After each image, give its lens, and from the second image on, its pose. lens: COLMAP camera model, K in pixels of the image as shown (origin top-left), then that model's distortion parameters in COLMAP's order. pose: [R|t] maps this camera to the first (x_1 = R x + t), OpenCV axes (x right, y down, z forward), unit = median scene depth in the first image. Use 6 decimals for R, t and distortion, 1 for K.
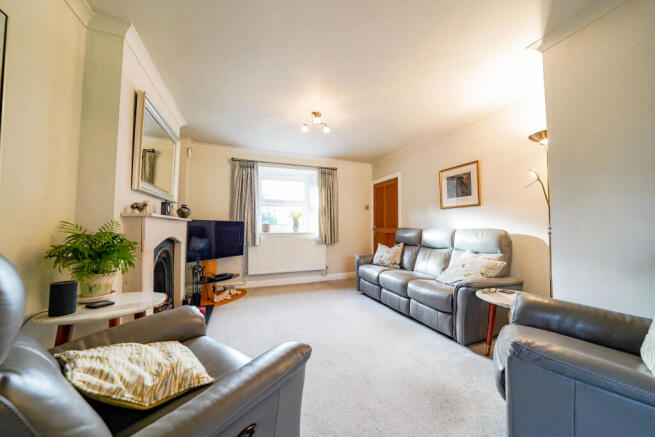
lens RADIAL K [[231.9, 0, 327.5], [0, 231.9, 218.5], [0, 0, 1]] dist [-0.029368, 0.008315]
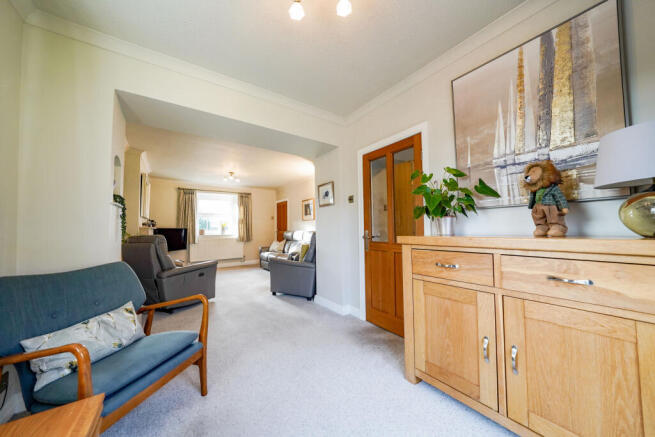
lens RADIAL K [[226.6, 0, 327.0], [0, 226.6, 217.6], [0, 0, 1]] dist [-0.031902, 0.007414]
pose [[0.965934, -0.001288, 0.258787, 0.162344], [0.005216, 0.999881, -0.014494, -0.032233], [-0.258738, 0.015350, 0.965826, -0.706890]]
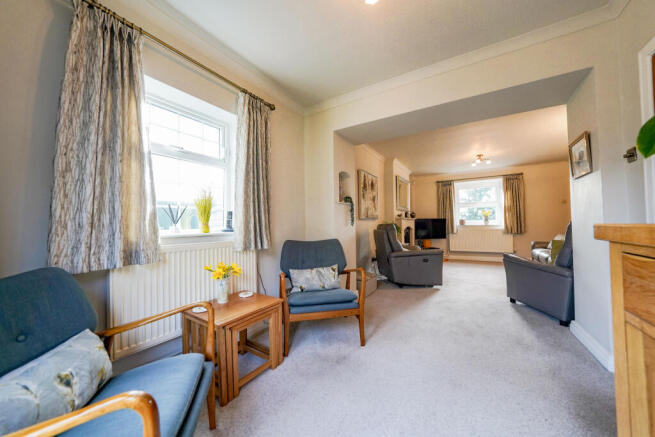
lens RADIAL K [[226.6, 0, 327.0], [0, 226.6, 217.6], [0, 0, 1]] dist [-0.031902, 0.007414]
pose [[0.610290, -0.030965, -0.791573, 0.384739], [0.042951, 0.999059, -0.005967, -0.020059], [0.791013, -0.030357, 0.611046, -0.645975]]
